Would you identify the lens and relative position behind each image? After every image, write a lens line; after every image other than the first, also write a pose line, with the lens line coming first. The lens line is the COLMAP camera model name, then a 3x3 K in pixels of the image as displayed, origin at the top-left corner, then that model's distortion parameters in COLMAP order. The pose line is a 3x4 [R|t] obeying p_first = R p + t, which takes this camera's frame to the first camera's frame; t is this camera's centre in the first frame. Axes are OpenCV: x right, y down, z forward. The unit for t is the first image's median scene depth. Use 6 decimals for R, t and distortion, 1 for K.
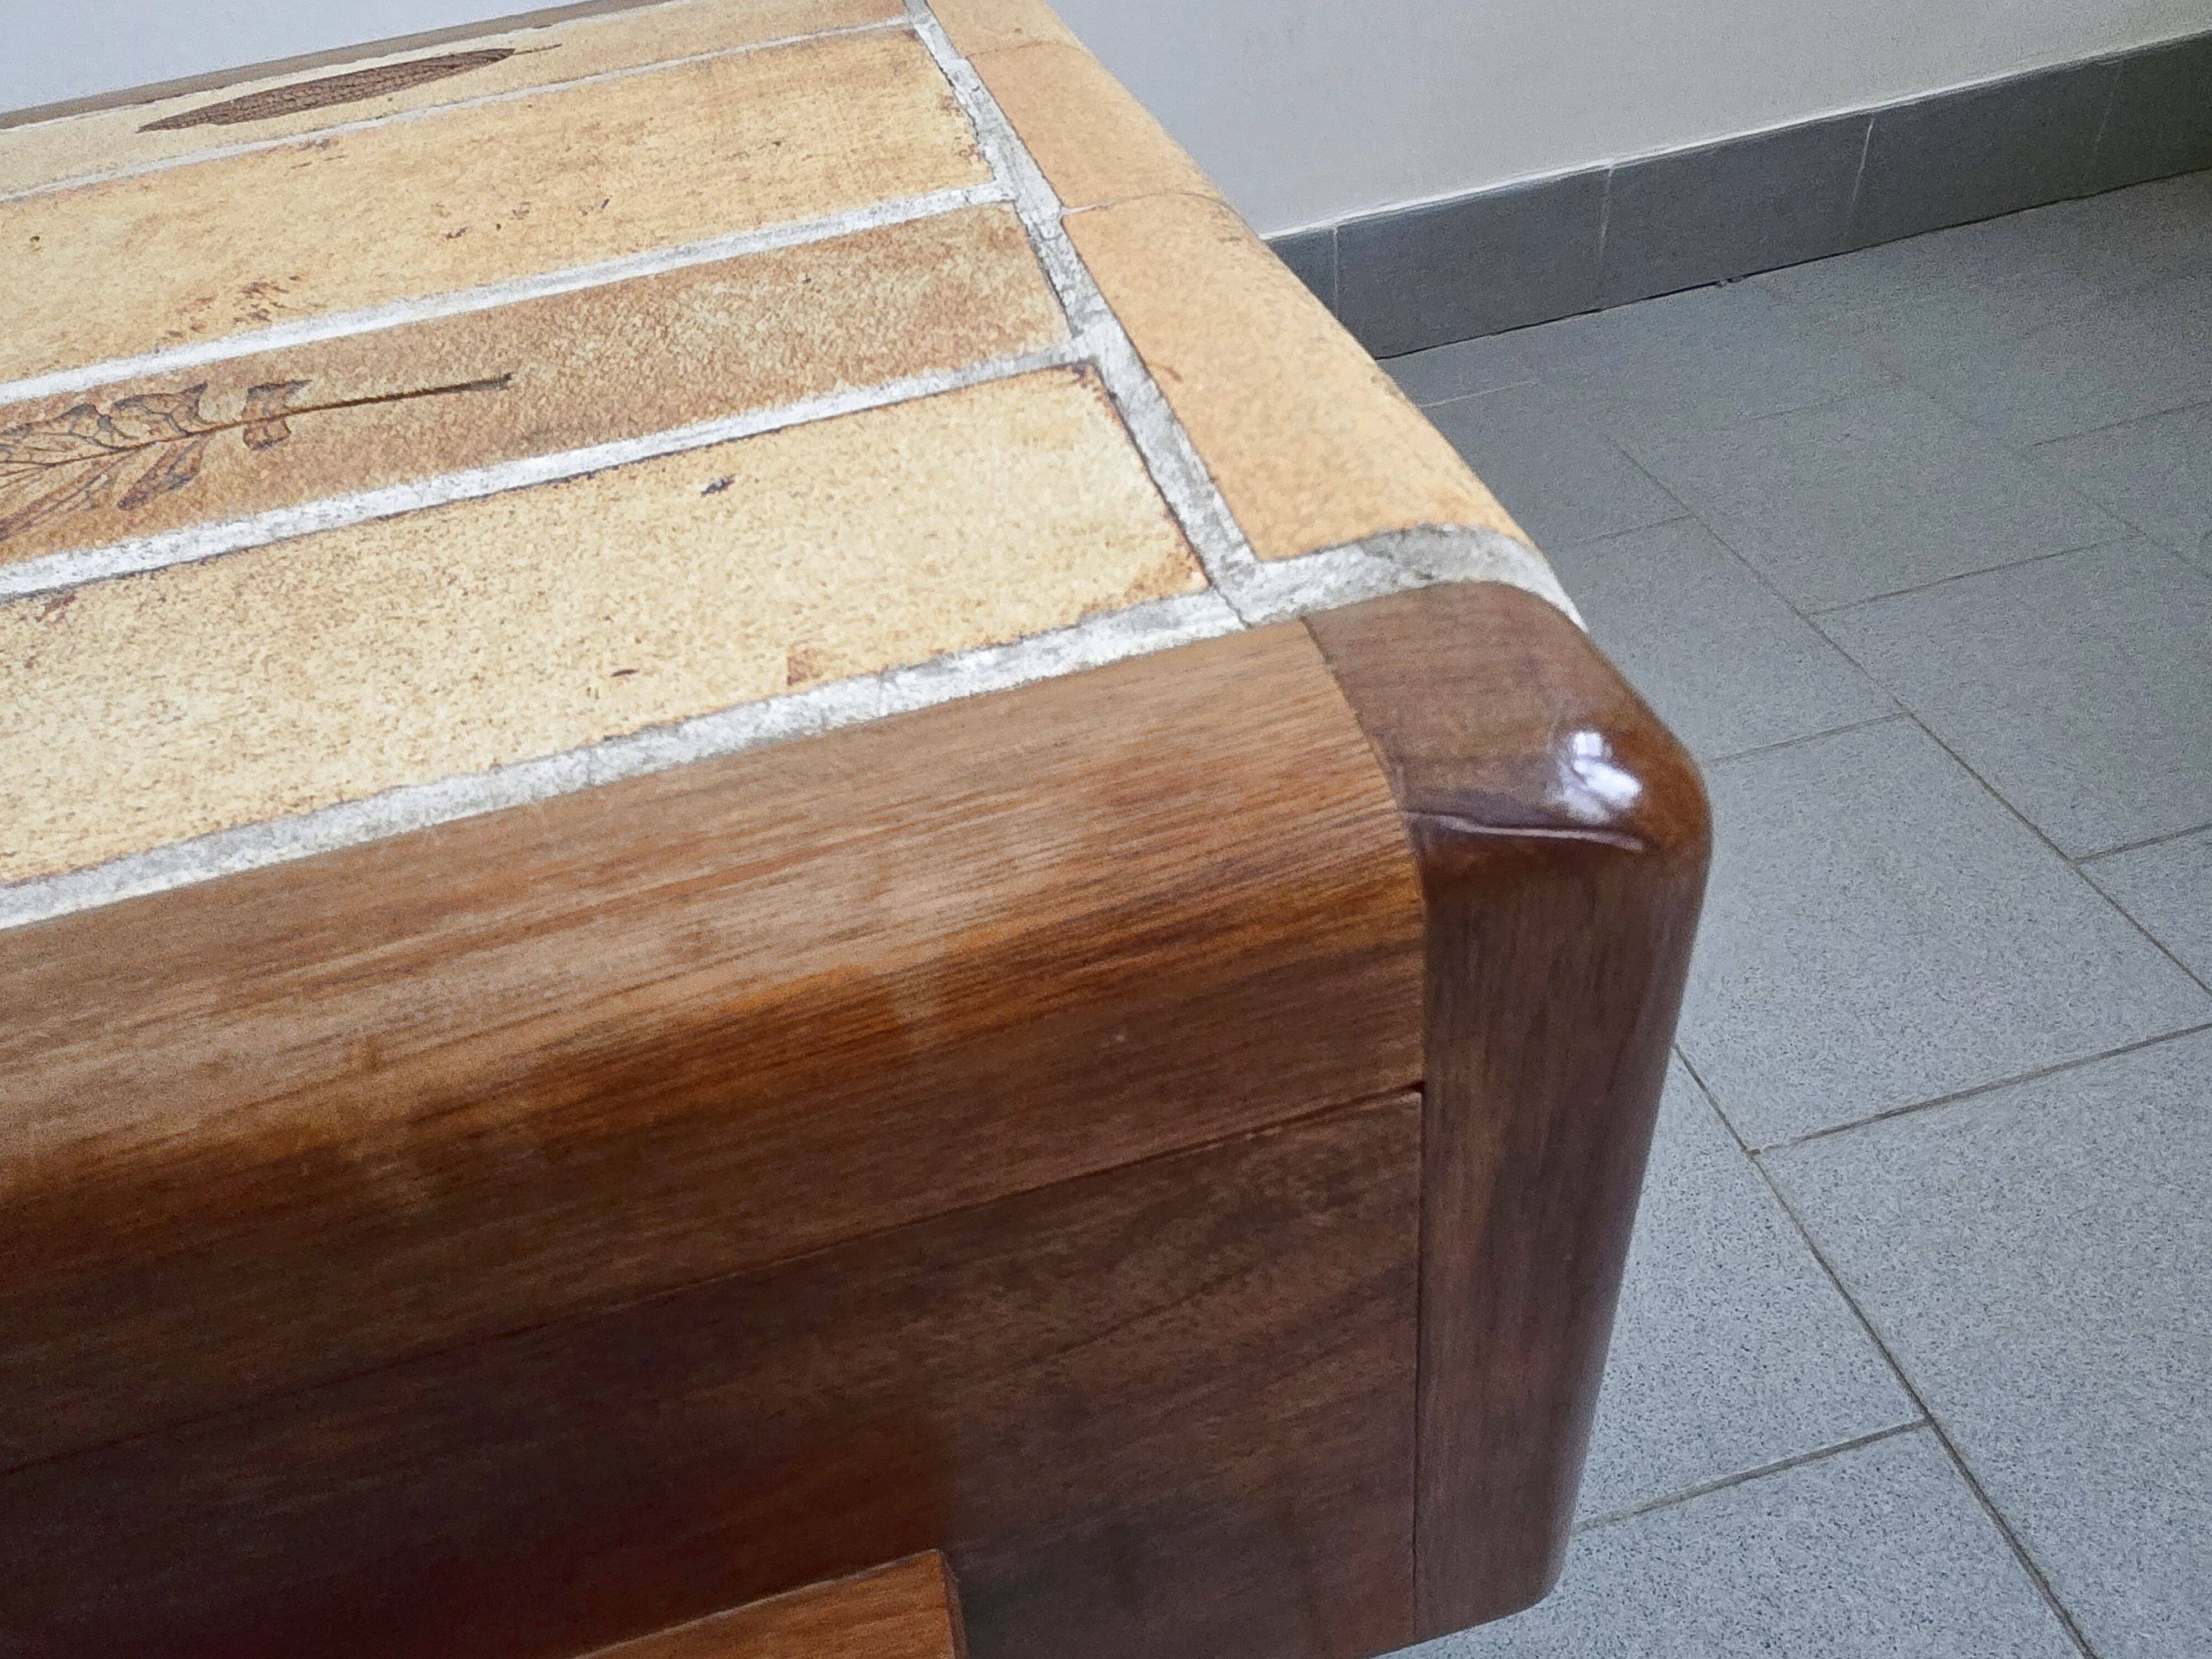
lens RADIAL K [[1423.2, 0, 1159.9], [0, 1423.2, 834.6], [0, 0, 1]] dist [0.001339, -0.000264]
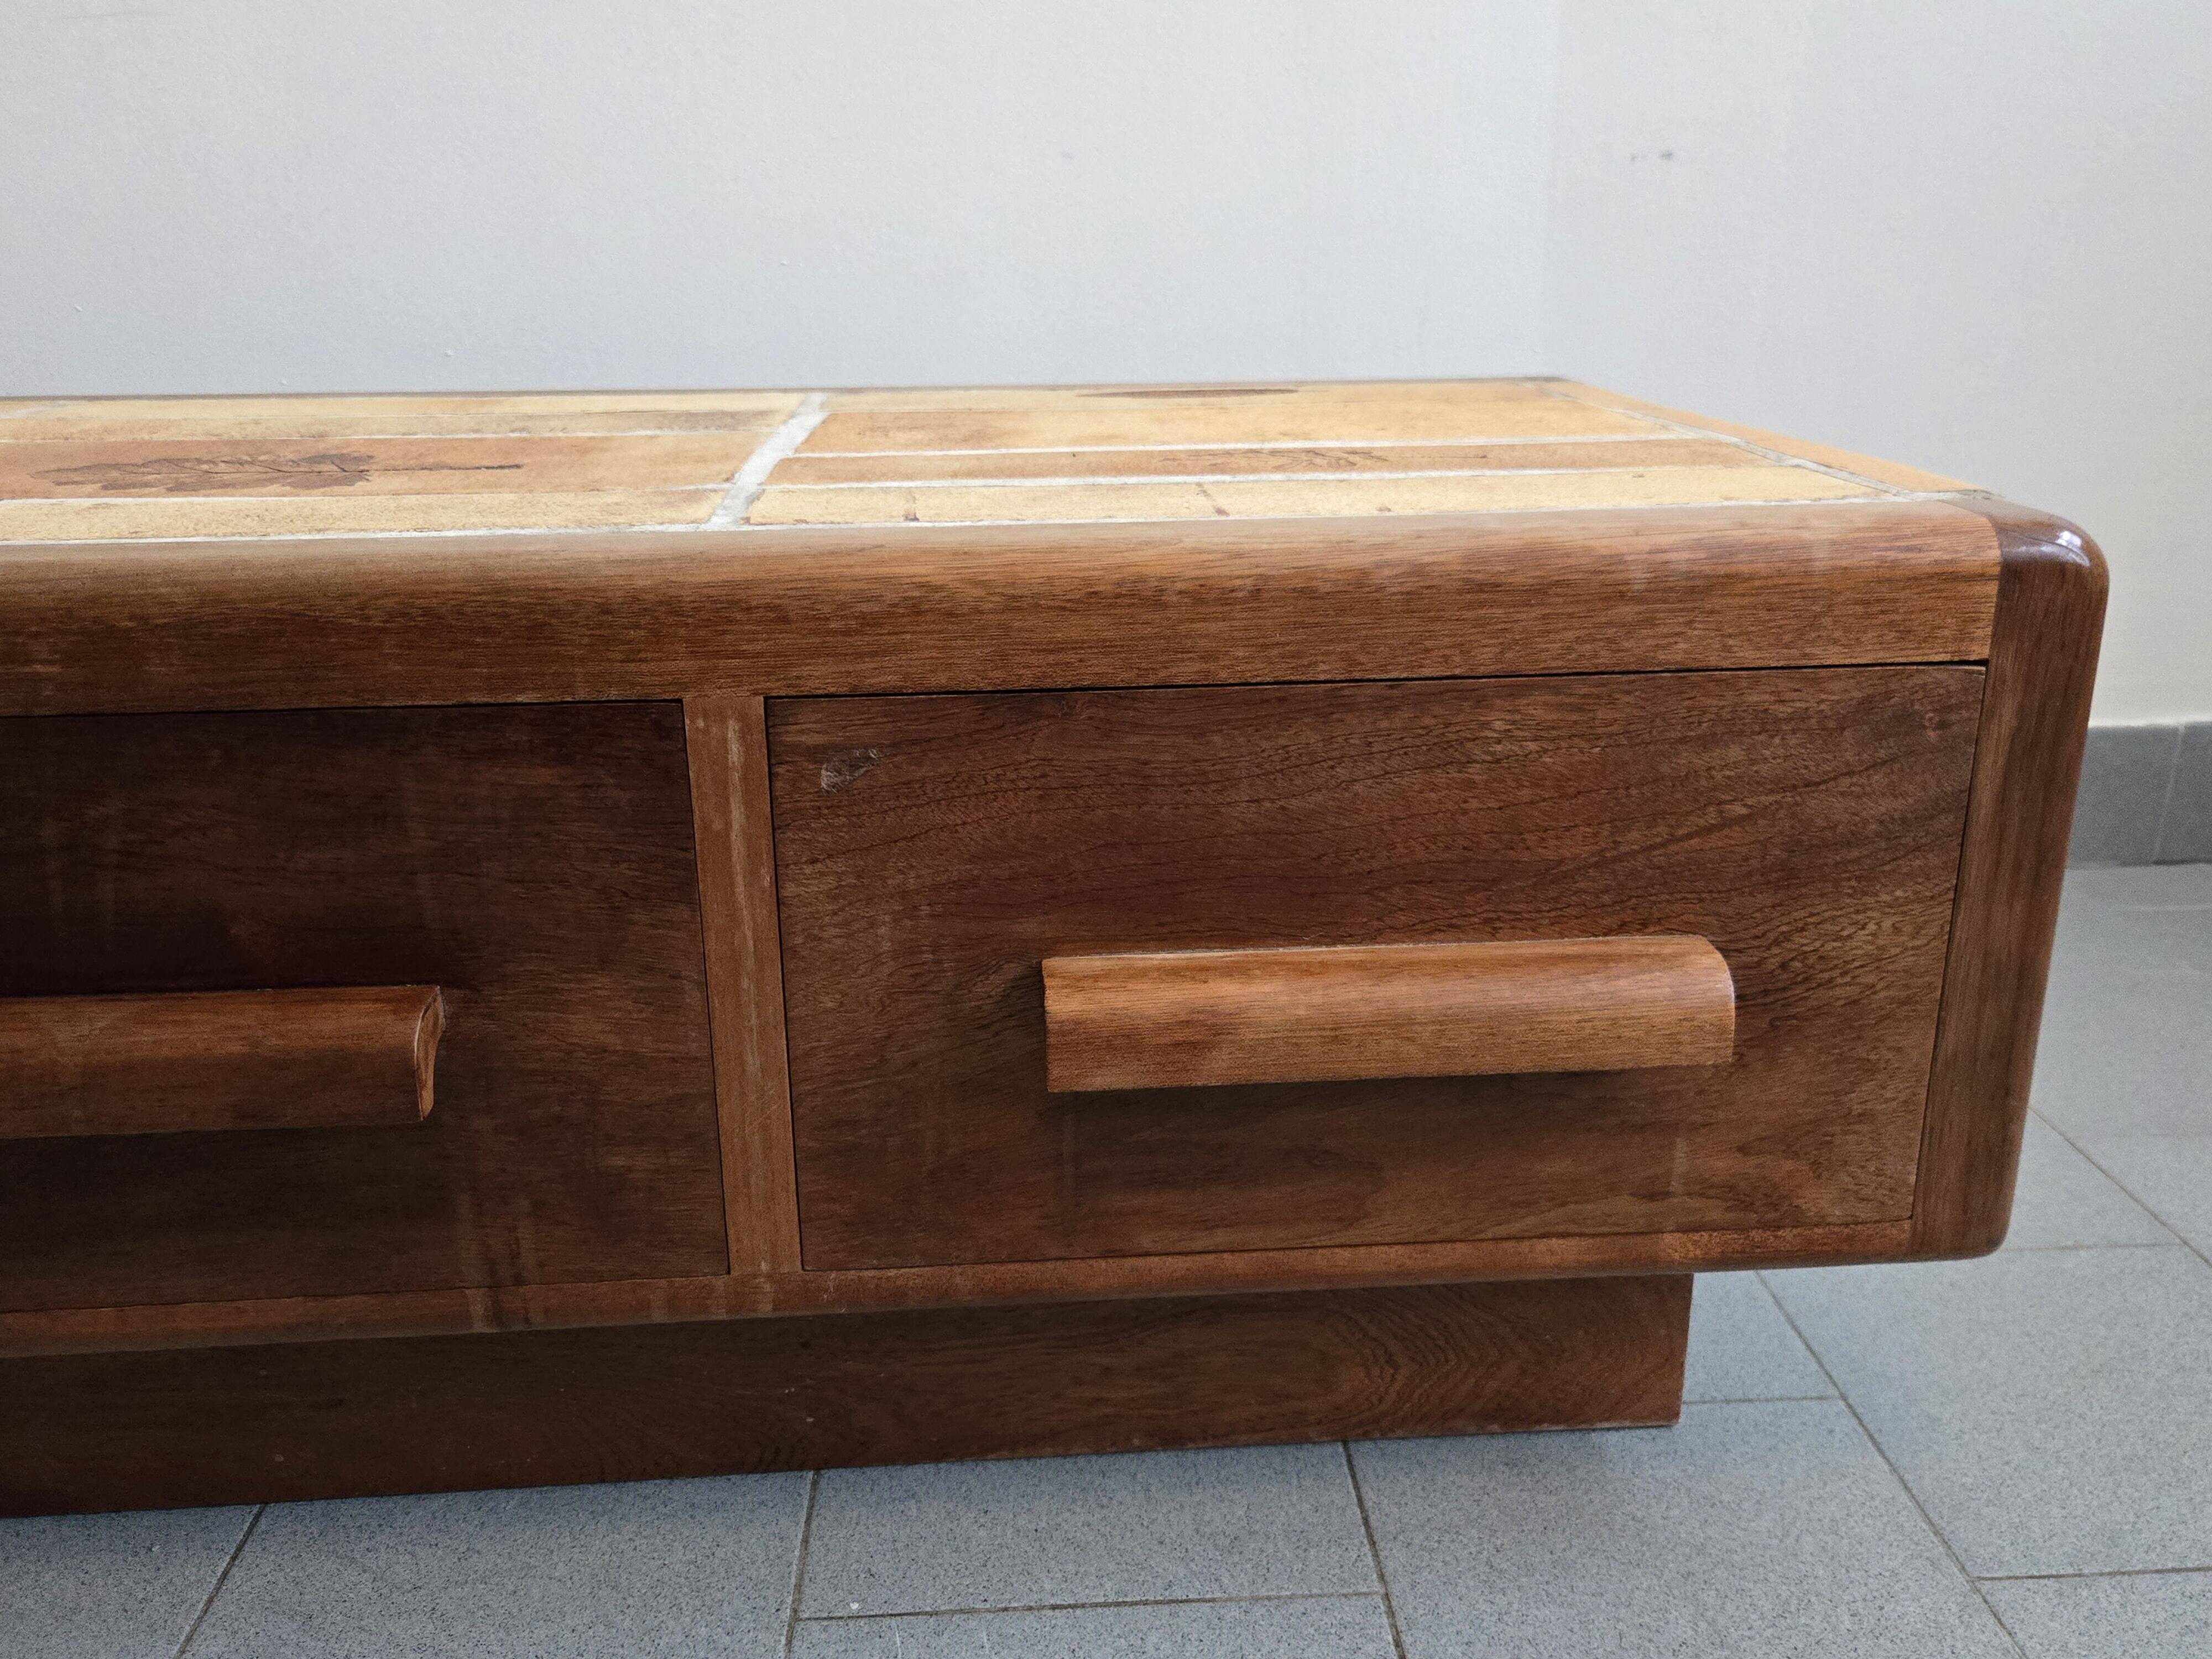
lens RADIAL K [[1855.0, 0, 1122.6], [0, 1855.0, 835.1], [0, 0, 1]] dist [0.067455, -0.080340]
pose [[0.980570, 0.154626, -0.120722, -0.615777], [-0.189846, 0.902992, -0.385439, 1.442249], [0.049412, 0.400869, 0.914802, -1.399871]]
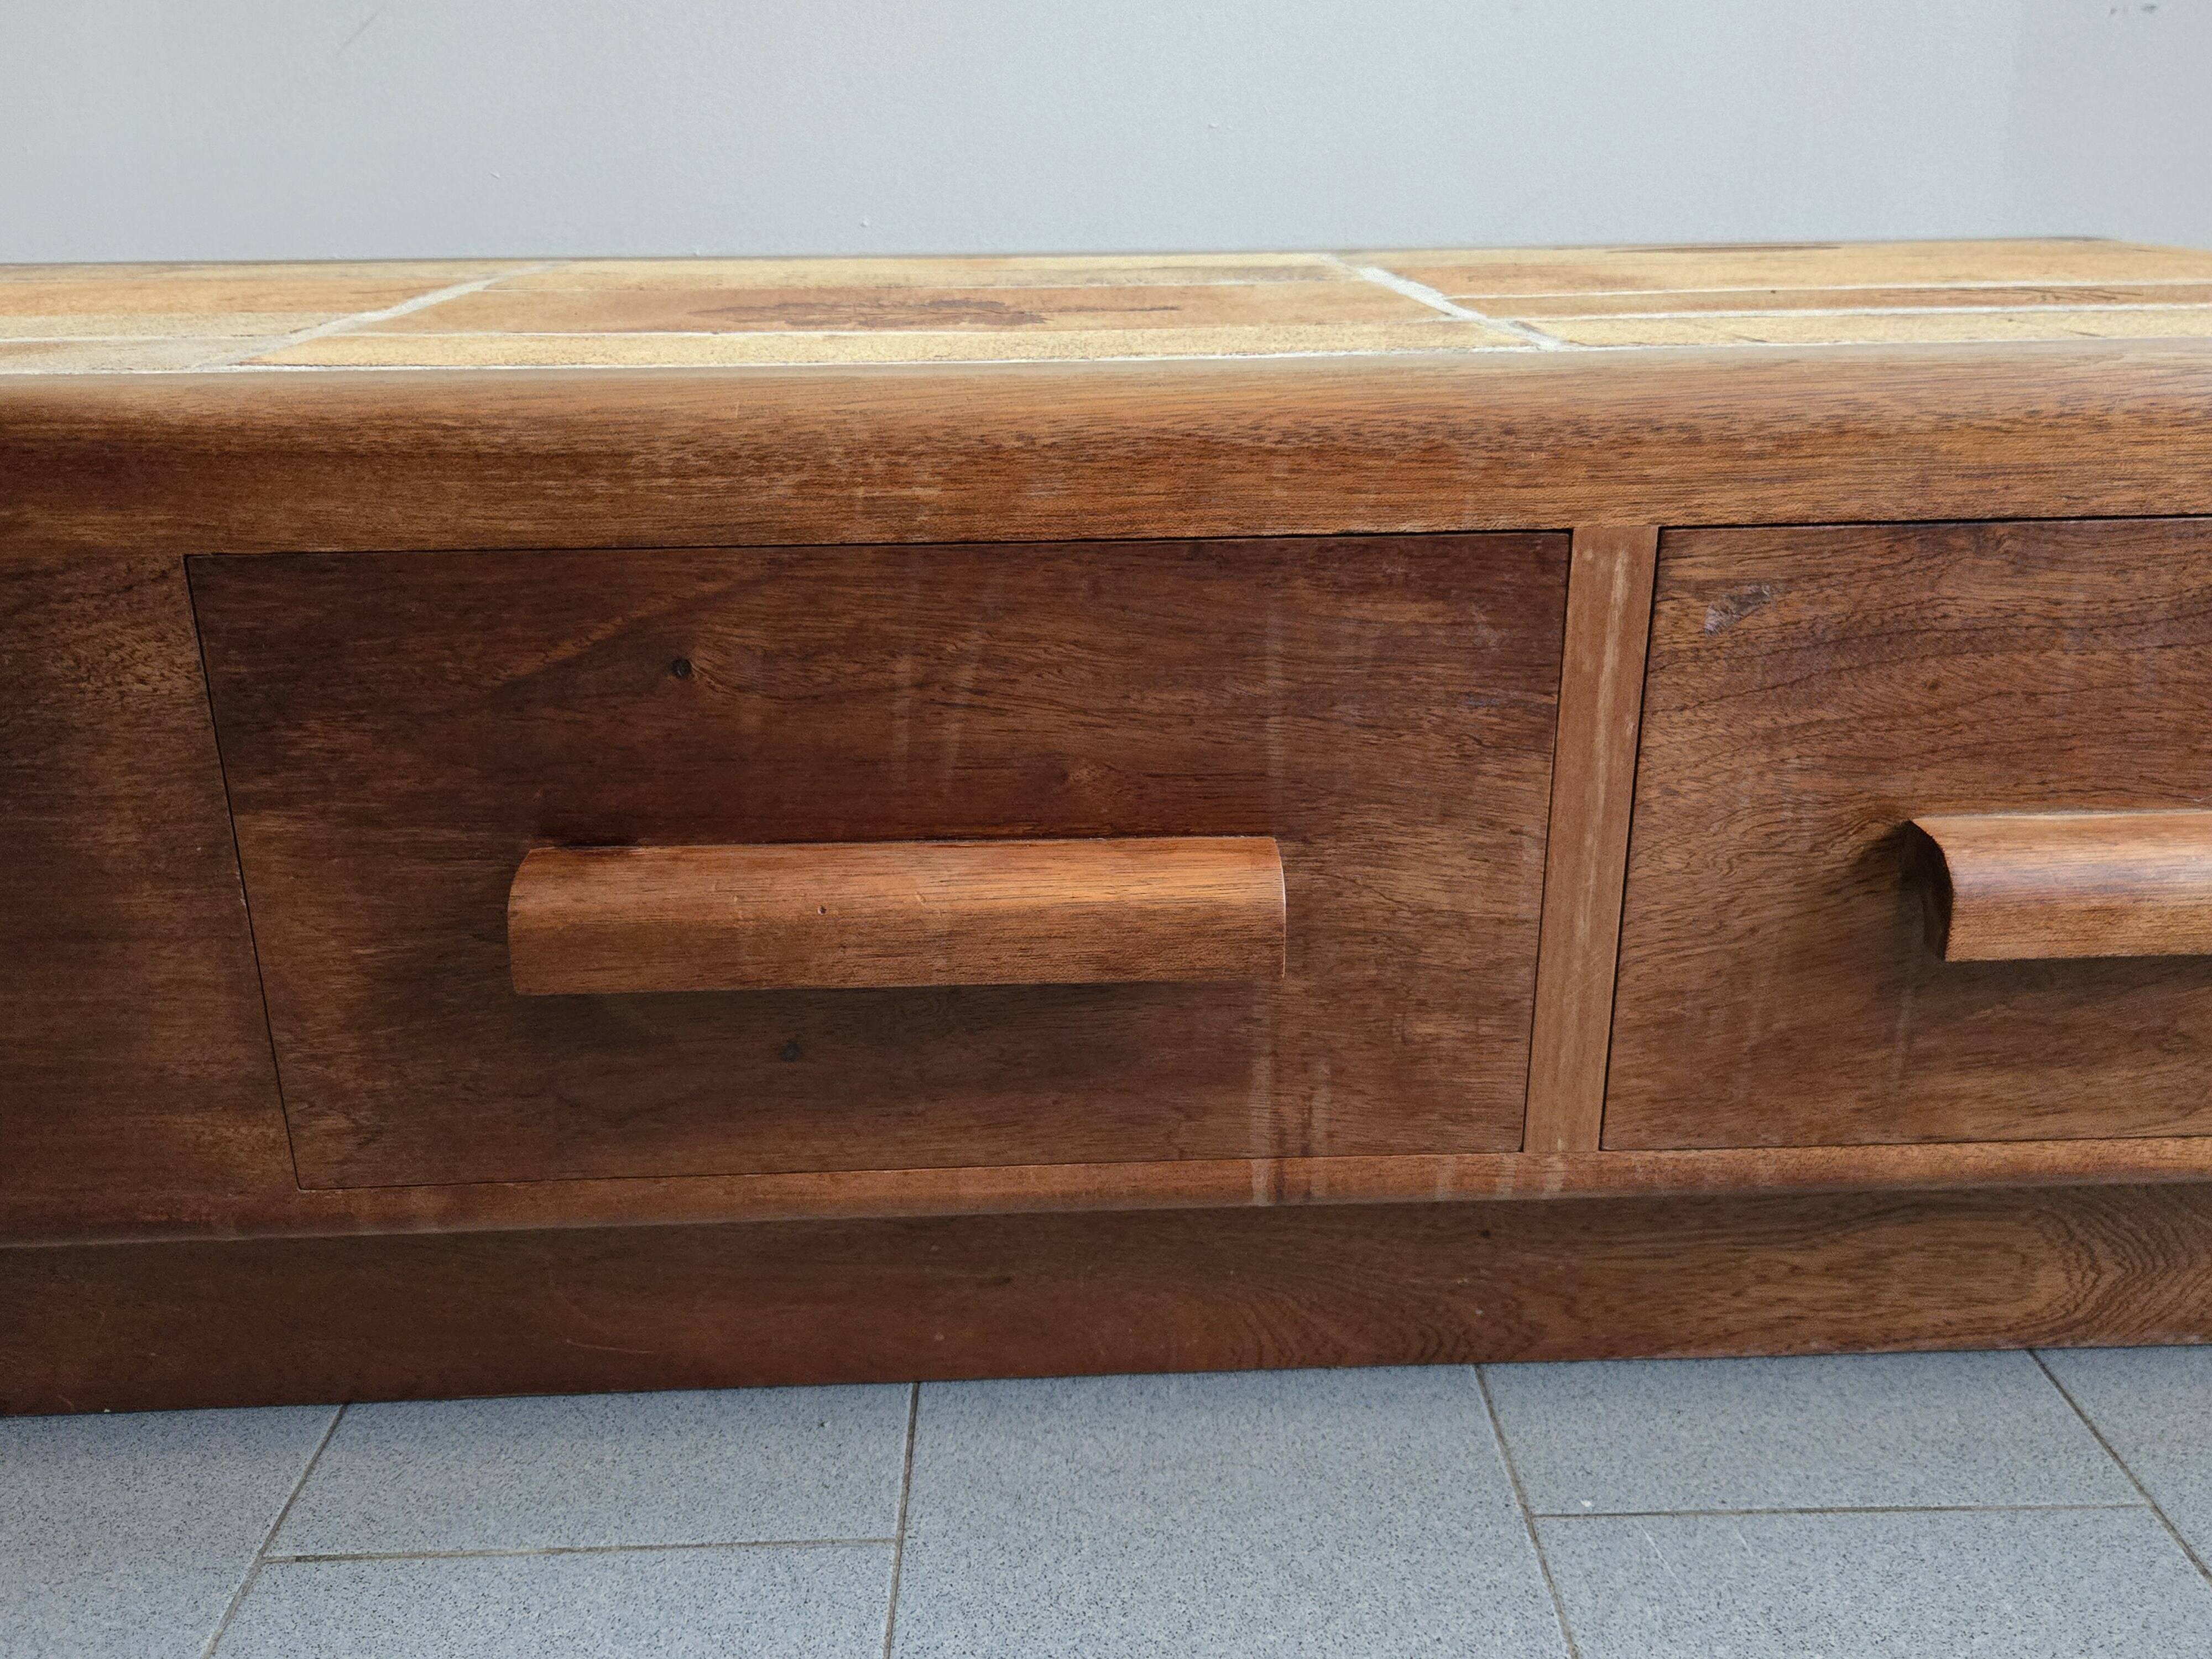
lens RADIAL K [[1869.3, 0, 1106.0], [0, 1869.3, 829.5], [0, 0, 1]] dist [0.063100, -0.082219]
pose [[0.974558, 0.169569, -0.146573, -1.580148], [-0.211268, 0.913357, -0.348058, 1.676464], [0.074854, 0.370169, 0.925944, -1.293097]]
